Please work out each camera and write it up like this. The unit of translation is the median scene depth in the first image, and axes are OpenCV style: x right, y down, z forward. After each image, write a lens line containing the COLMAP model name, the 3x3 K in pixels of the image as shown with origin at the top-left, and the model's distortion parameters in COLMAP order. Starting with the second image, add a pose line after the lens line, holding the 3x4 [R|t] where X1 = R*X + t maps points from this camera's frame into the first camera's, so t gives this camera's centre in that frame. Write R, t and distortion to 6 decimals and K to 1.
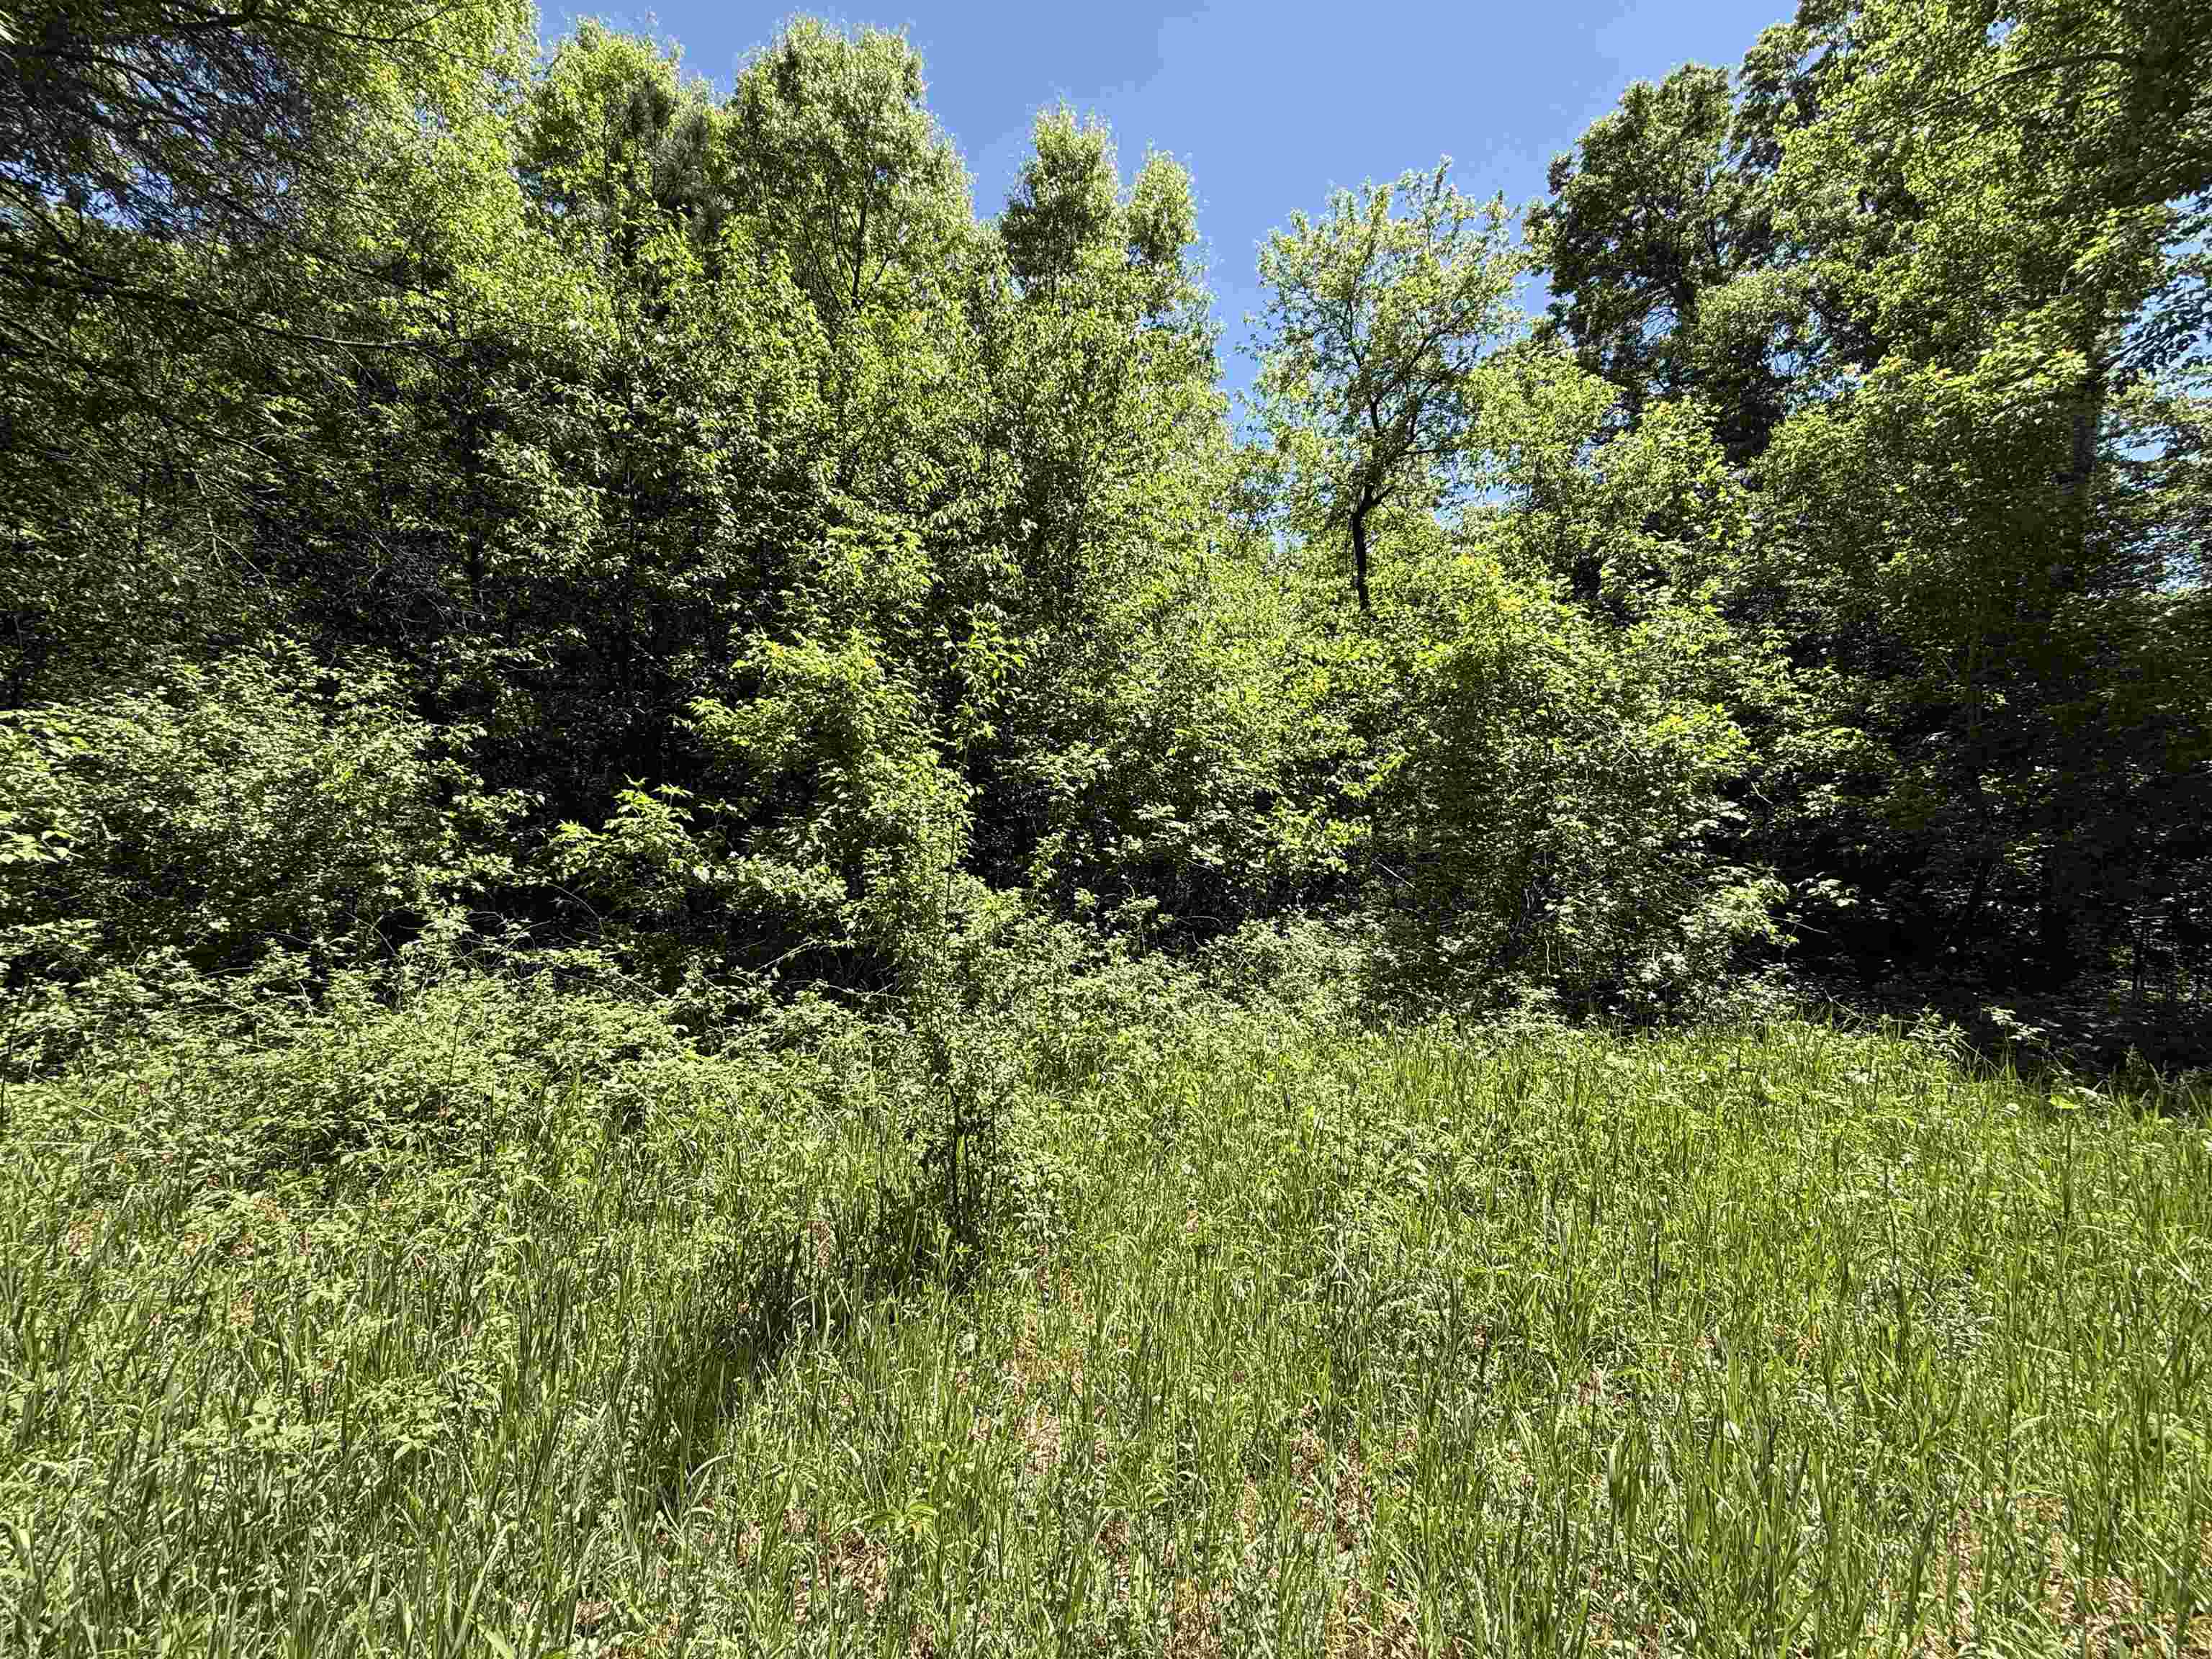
lens RADIAL K [[878.4, 0, 1098.0], [0, 878.4, 821.7], [0, 0, 1]] dist [0.000437, 0.000020]
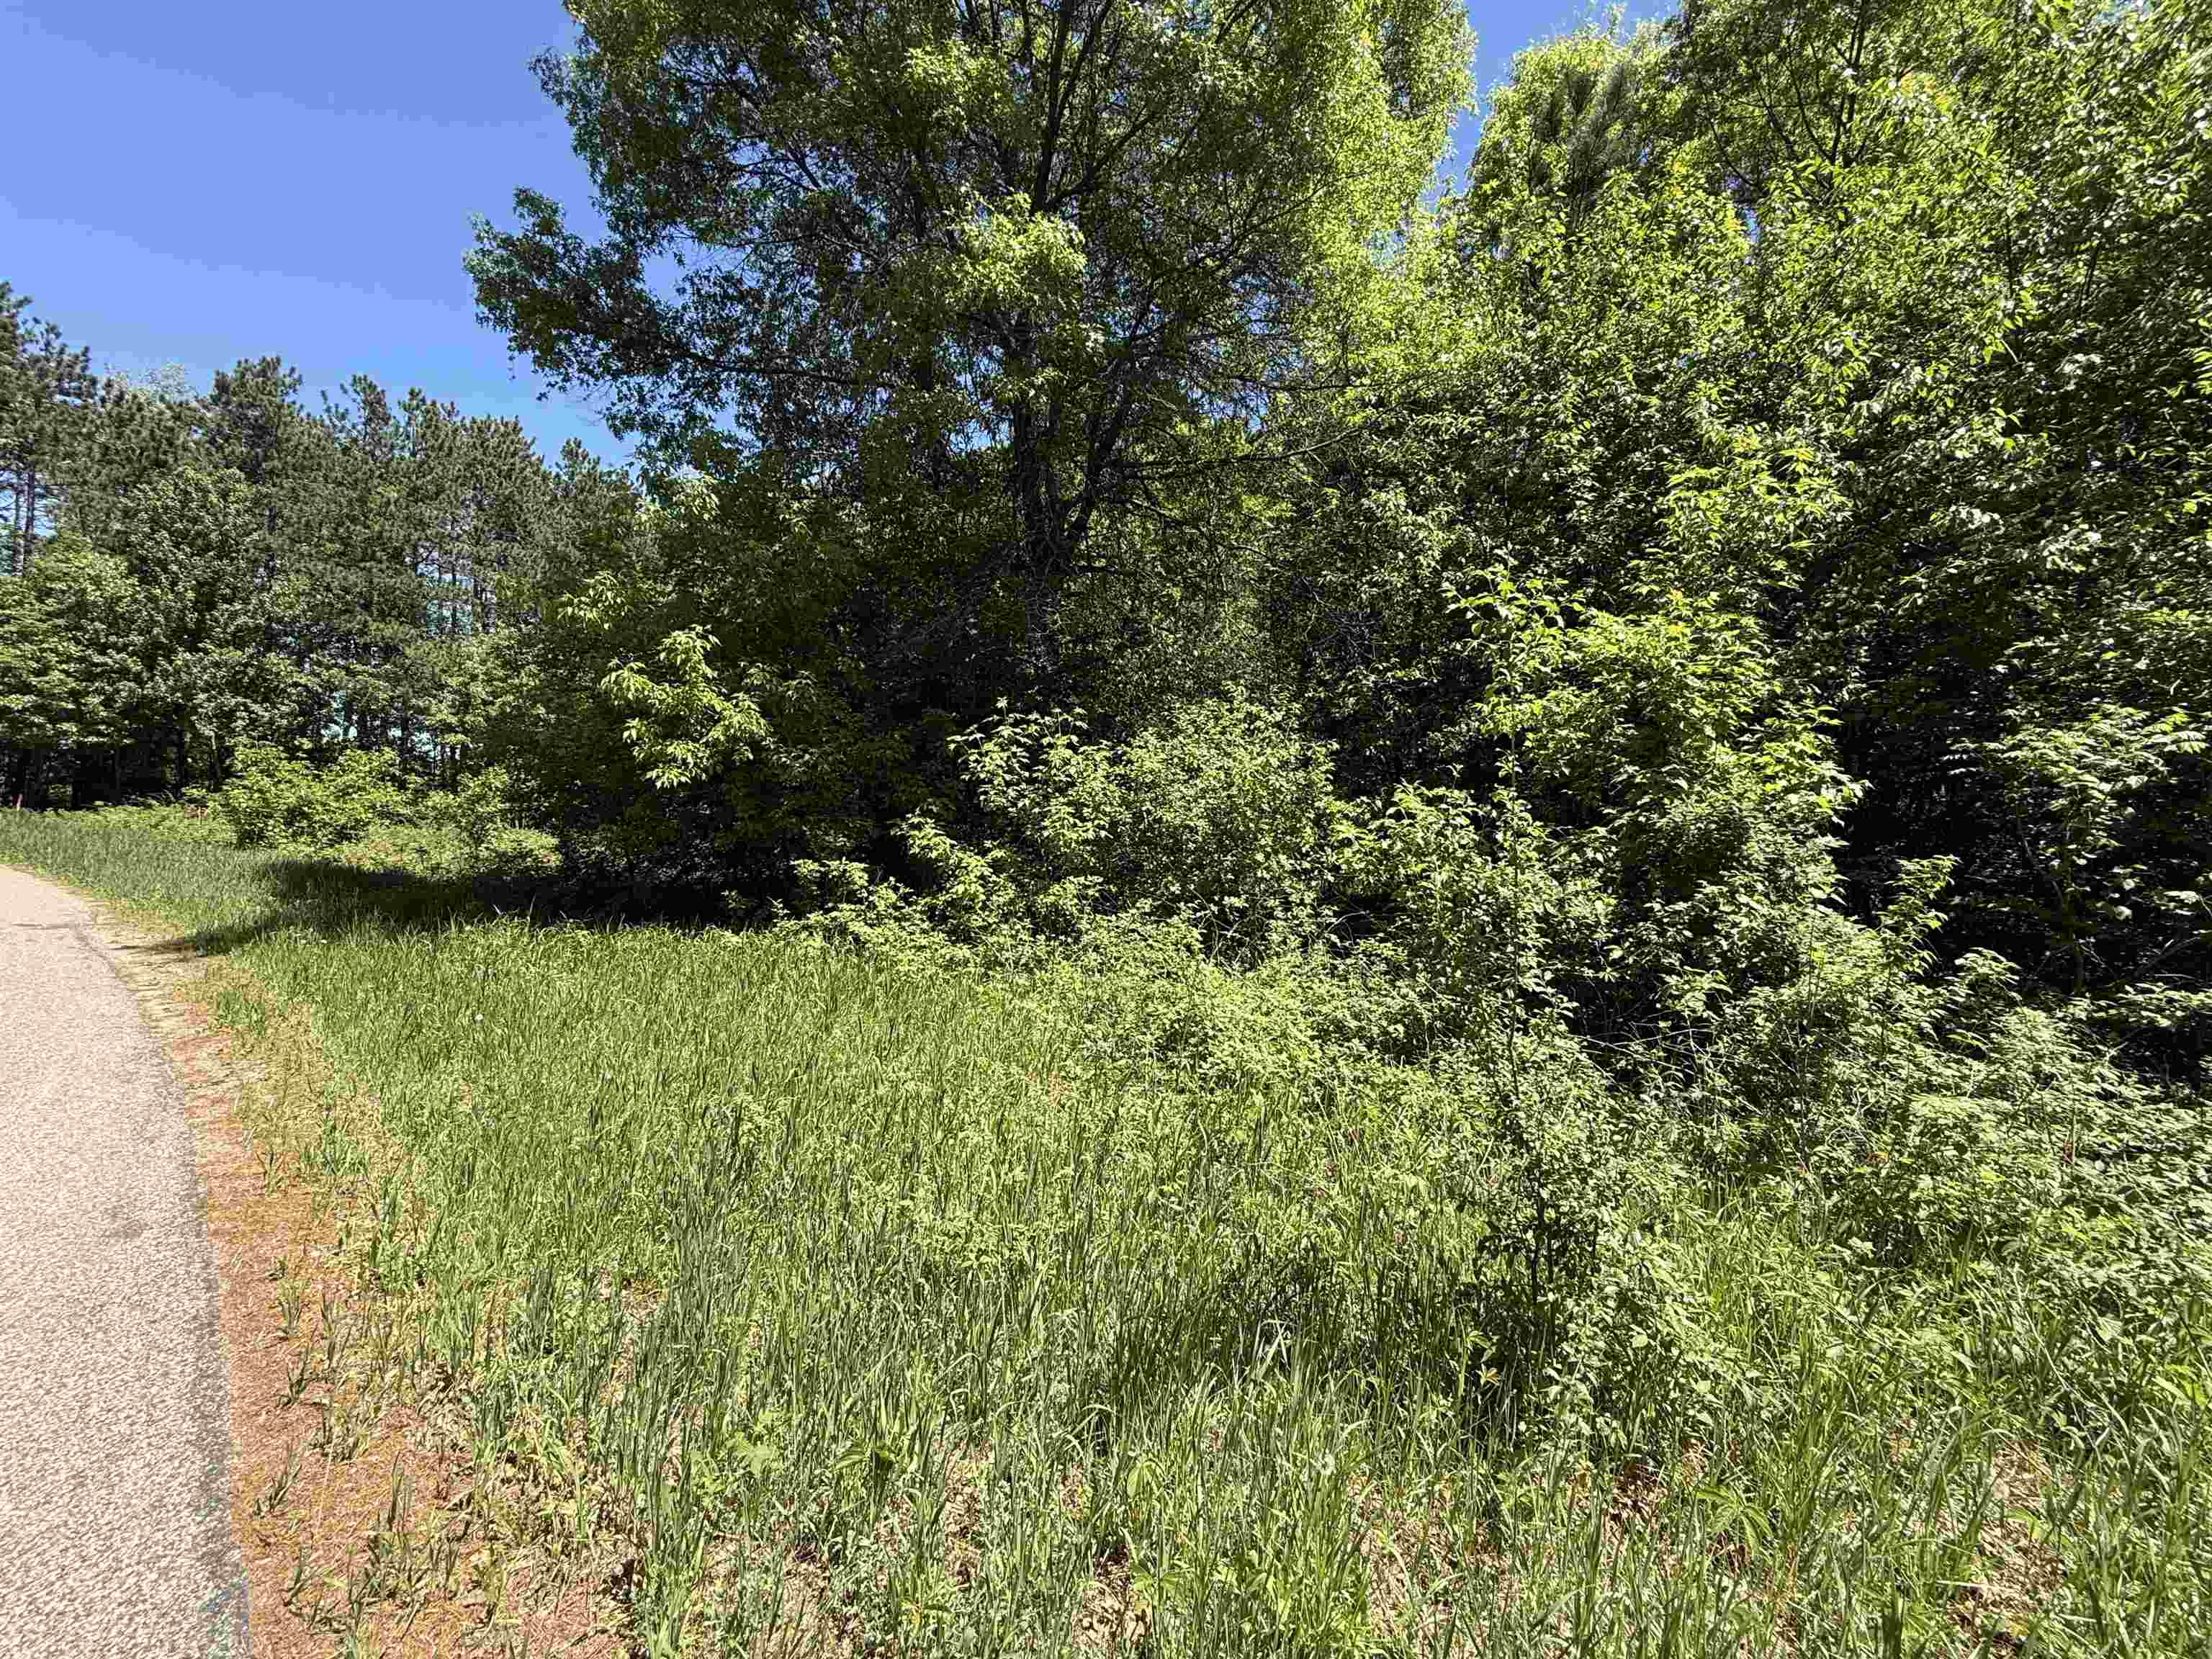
lens RADIAL K [[878.4, 0, 1108.9], [0, 878.4, 825.5], [0, 0, 1]] dist [0.000437, 0.000020]
pose [[0.517637, 0.022062, -0.855316, 0.110995], [-0.028894, 0.999548, 0.008296, 0.002627], [0.855113, 0.020419, 0.518040, 0.107333]]
